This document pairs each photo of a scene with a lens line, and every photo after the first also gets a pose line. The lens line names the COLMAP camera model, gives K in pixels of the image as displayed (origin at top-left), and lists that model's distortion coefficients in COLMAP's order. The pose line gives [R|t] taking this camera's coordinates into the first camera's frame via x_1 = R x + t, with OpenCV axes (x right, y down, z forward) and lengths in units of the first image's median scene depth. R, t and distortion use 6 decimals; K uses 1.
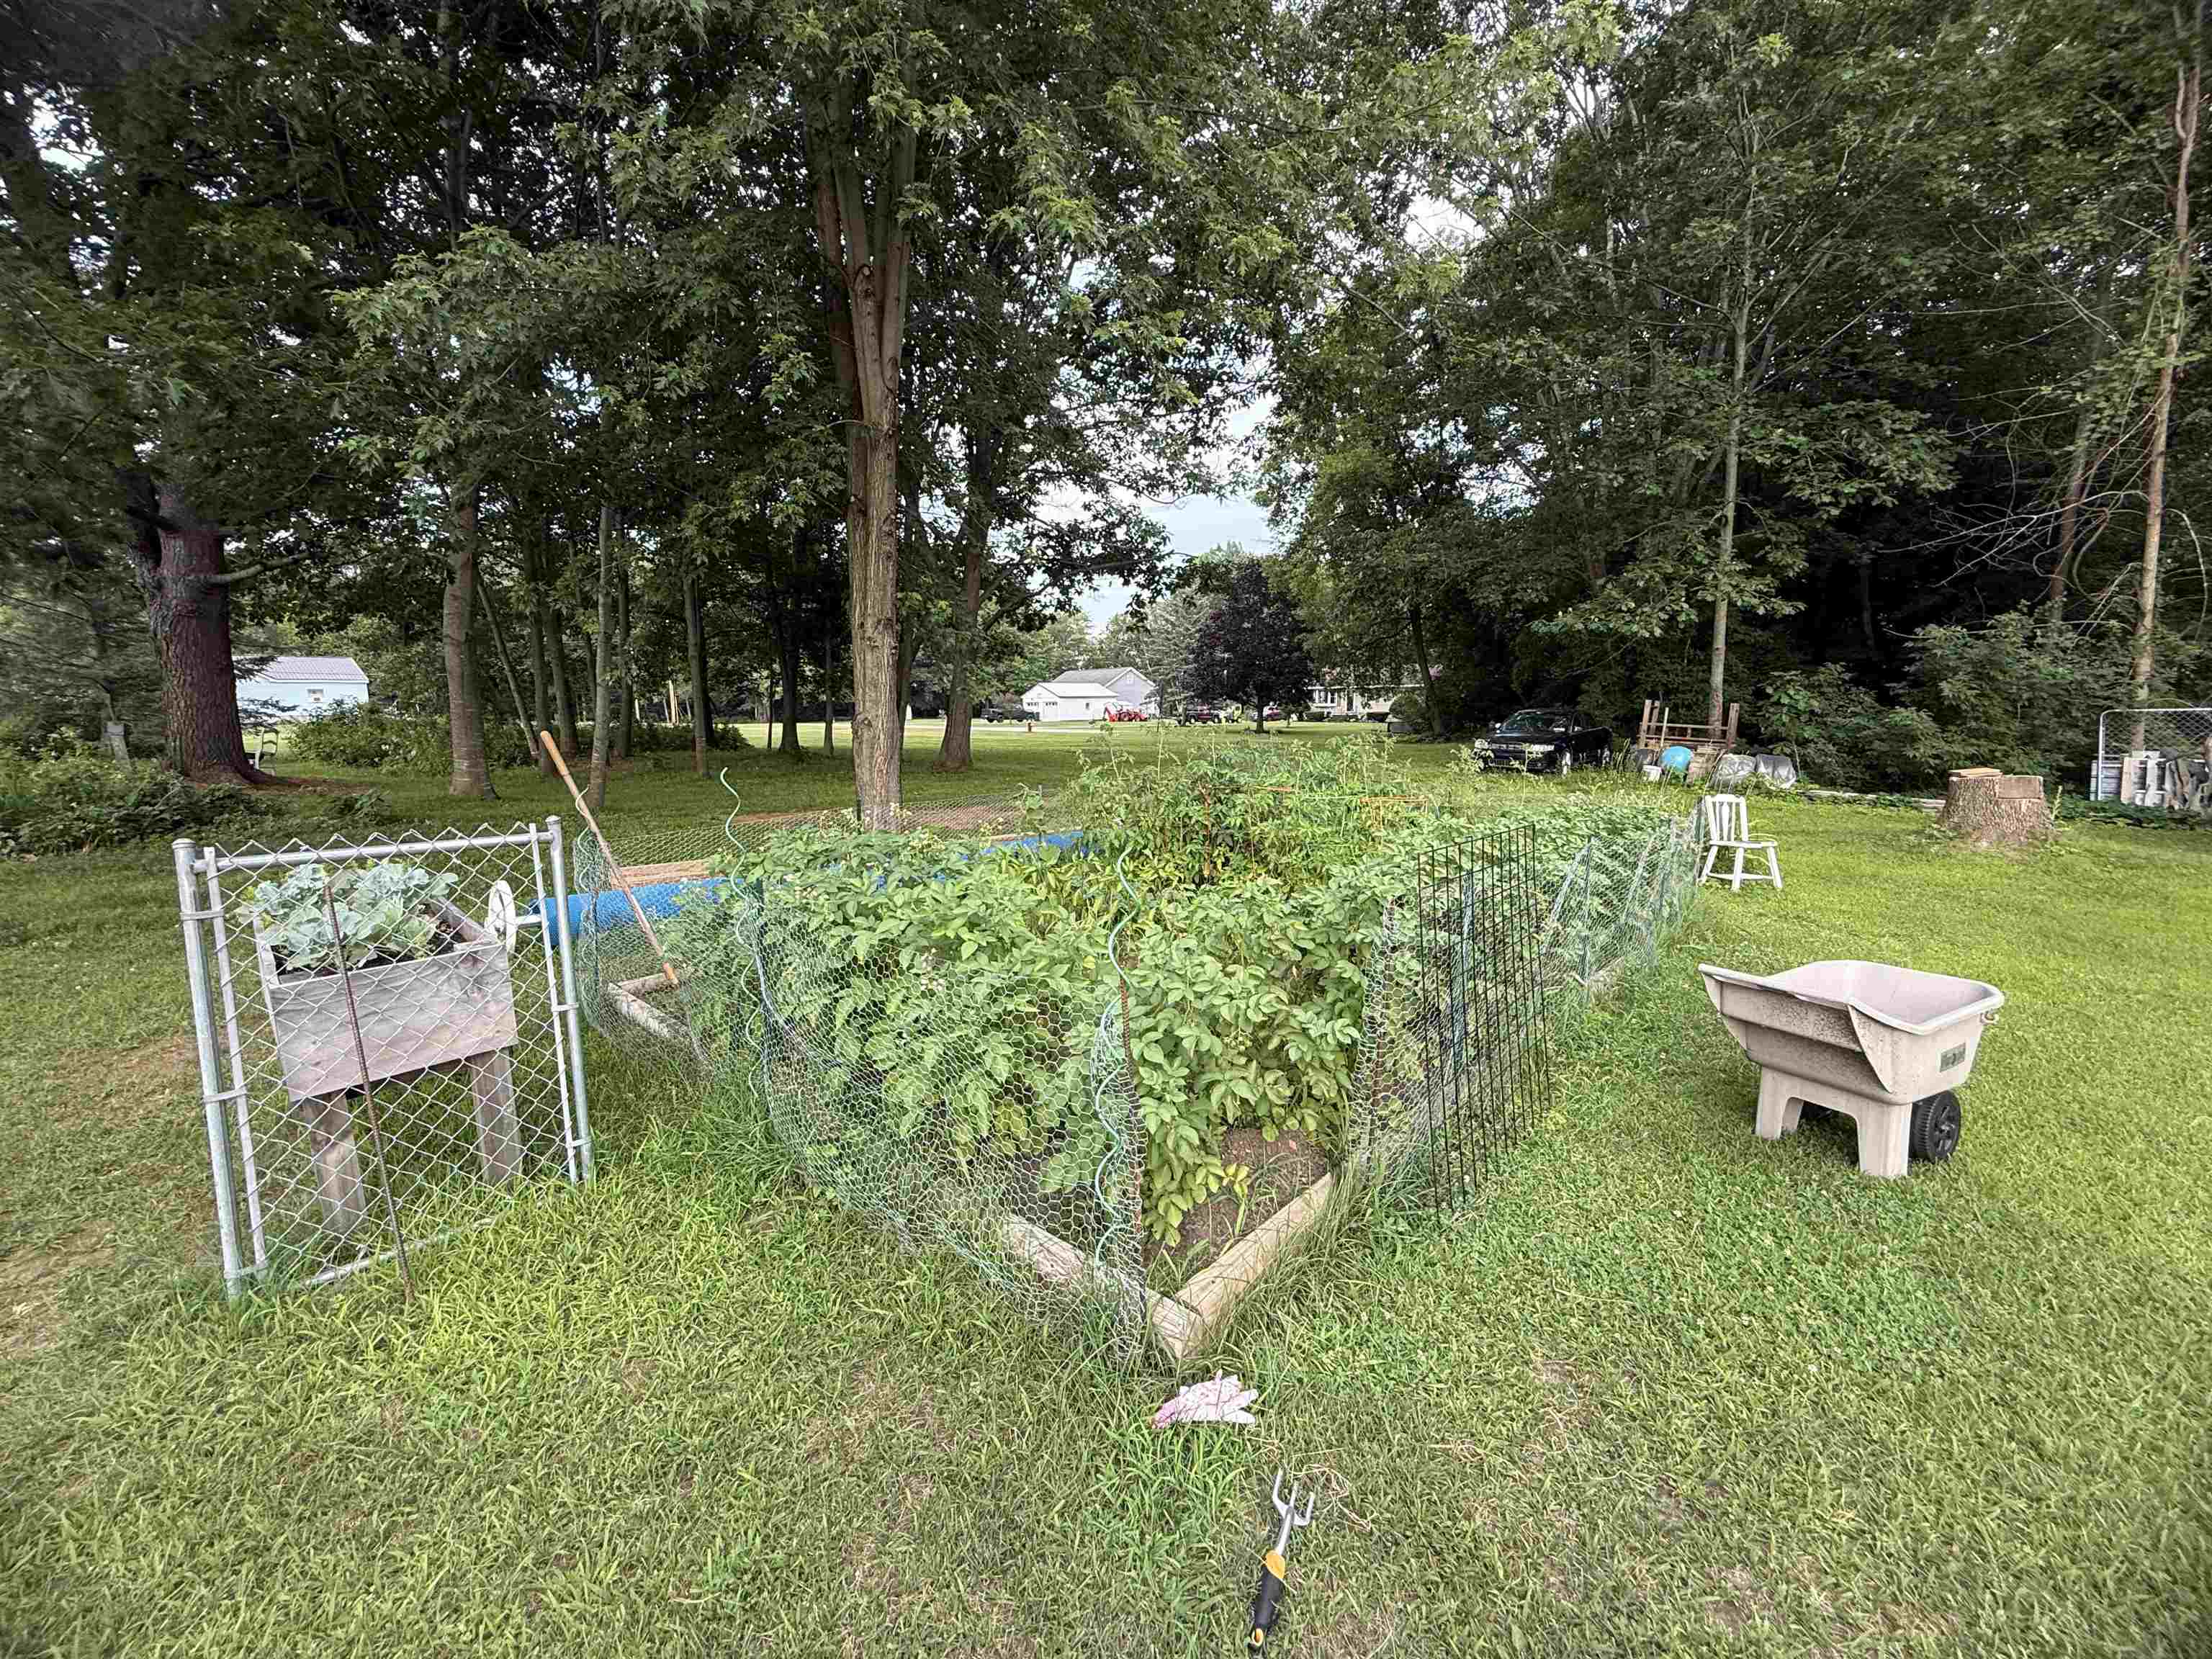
lens RADIAL K [[878.9, 0, 1100.3], [0, 878.9, 828.7], [0, 0, 1]] dist [-0.000403, -0.000086]
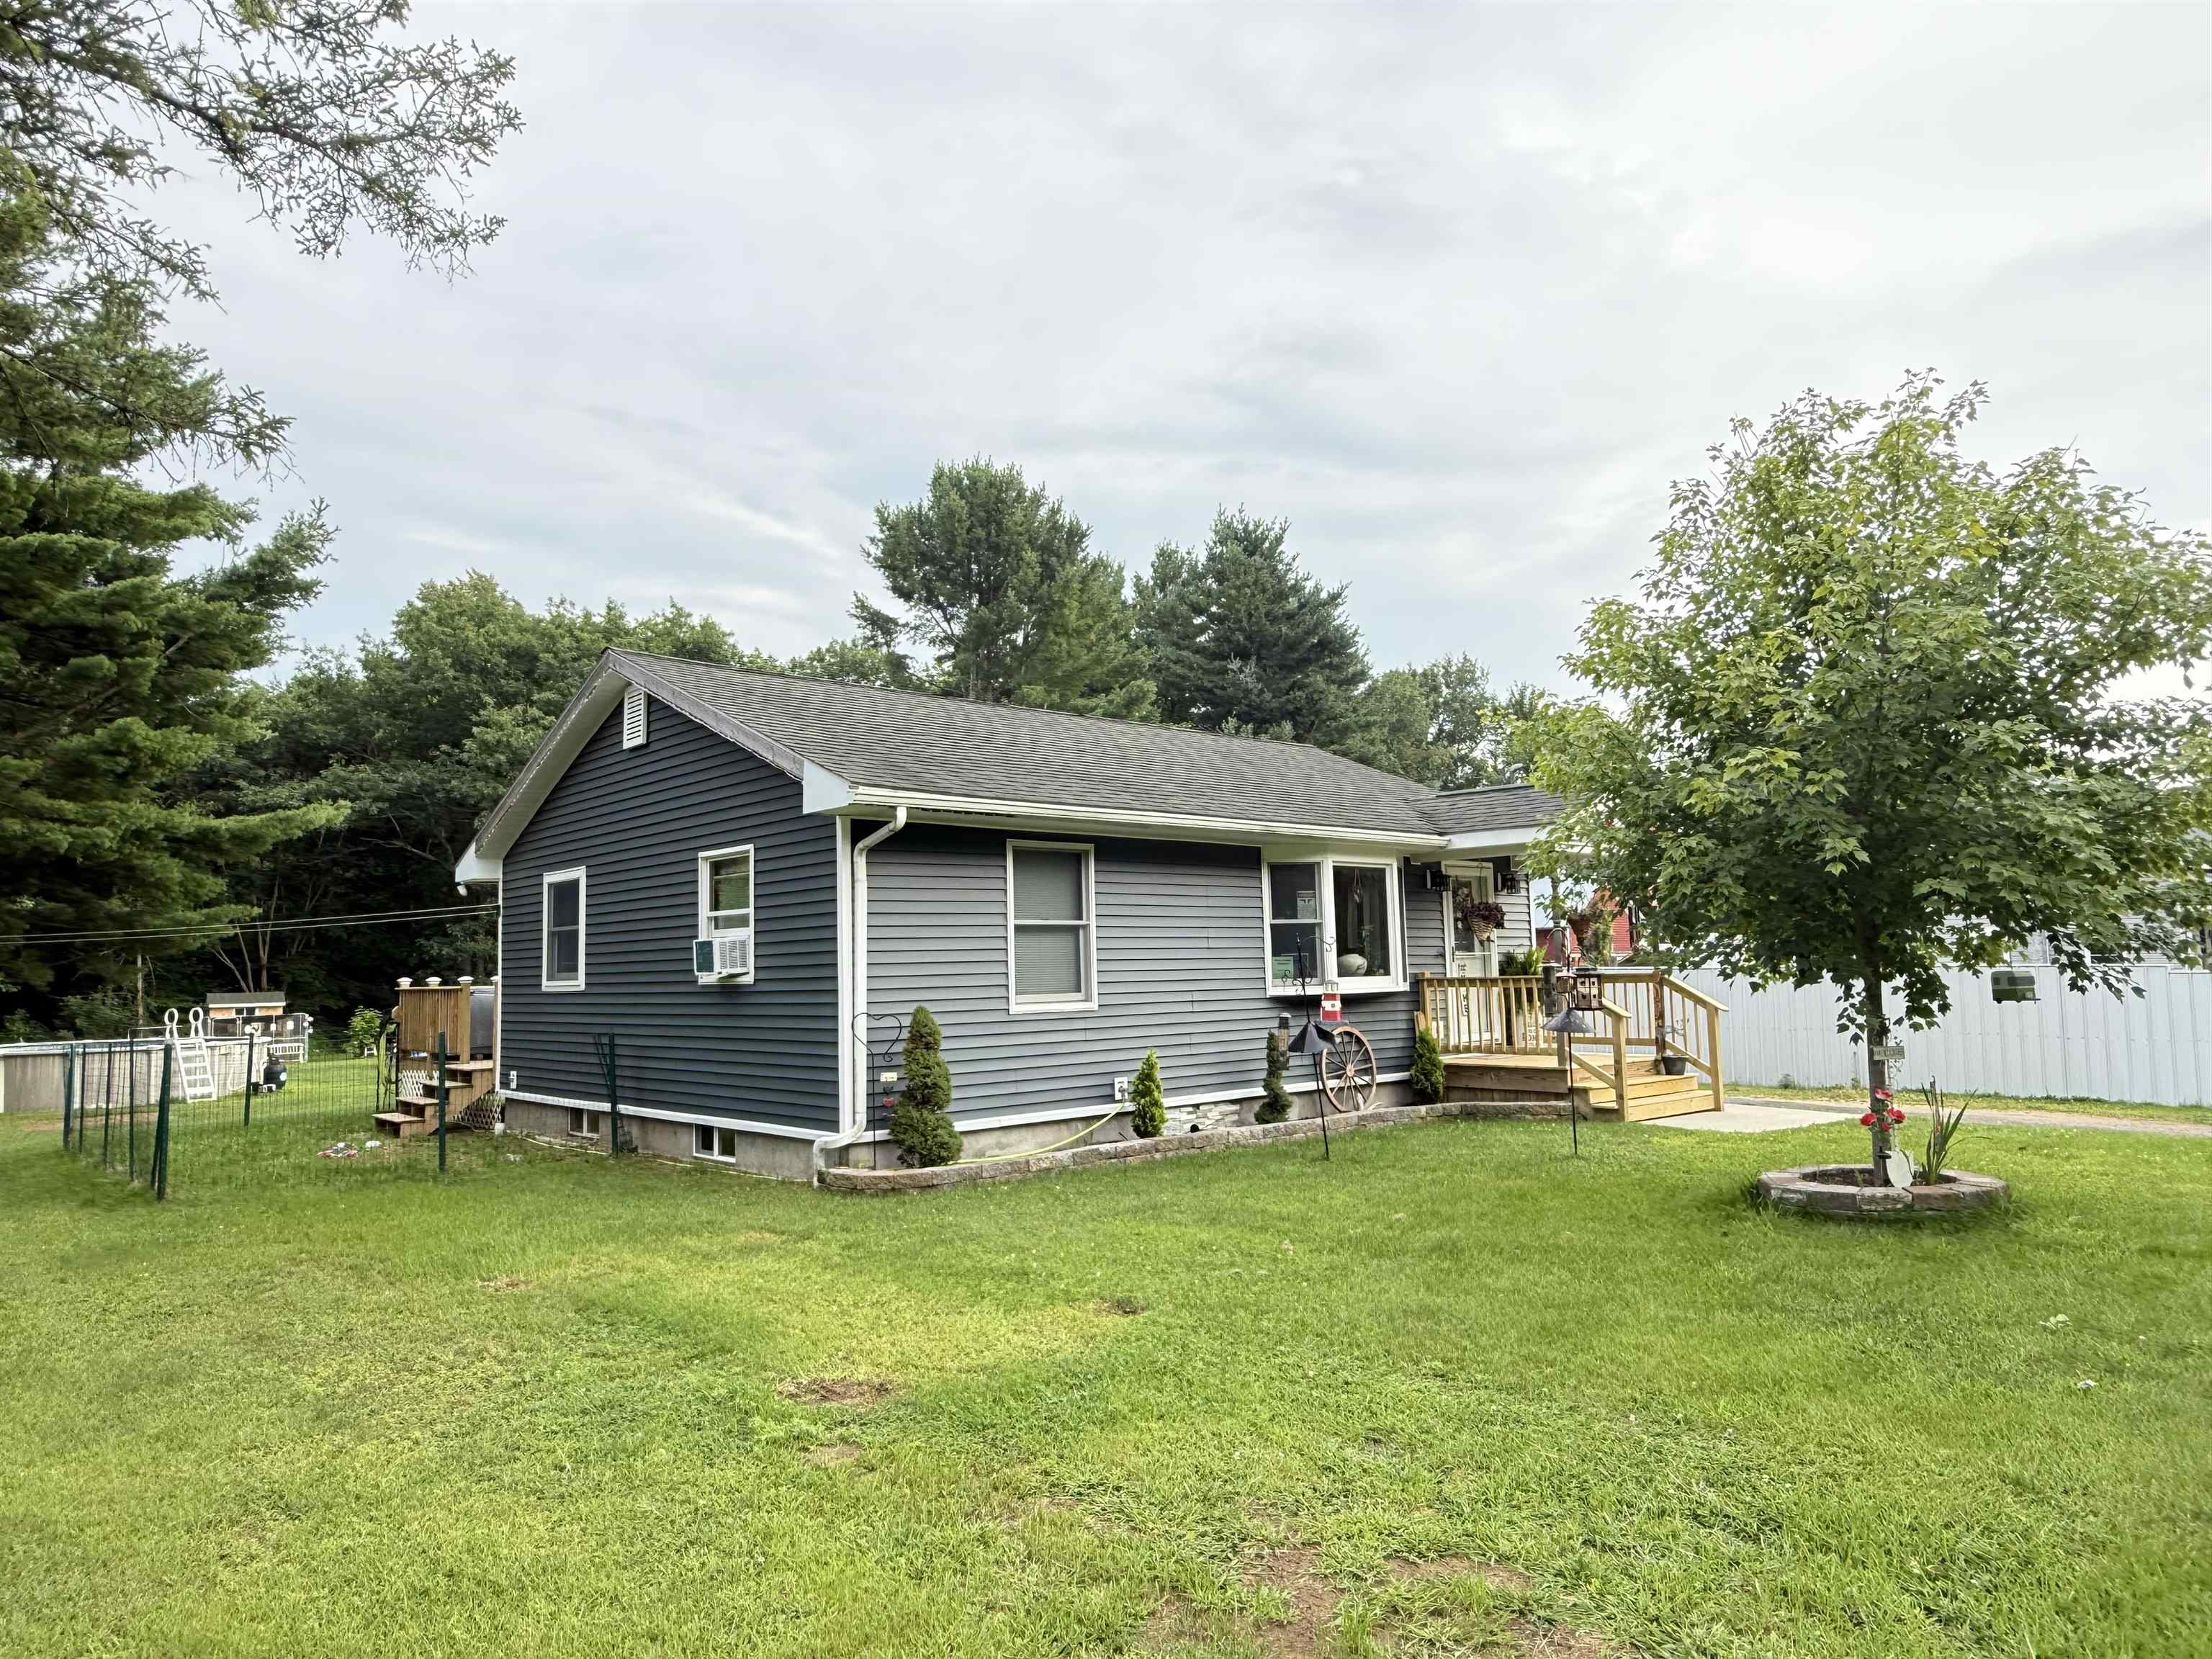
lens RADIAL K [[1429.2, 0, 1106.0], [0, 1429.2, 829.5], [0, 0, 1]] dist [-0.006004, -0.001659]
pose [[0.147612, 0.110585, 0.982844, -2.384627], [0.160749, 0.977834, -0.134164, 0.287232], [-0.975895, 0.177795, 0.126563, -2.223128]]
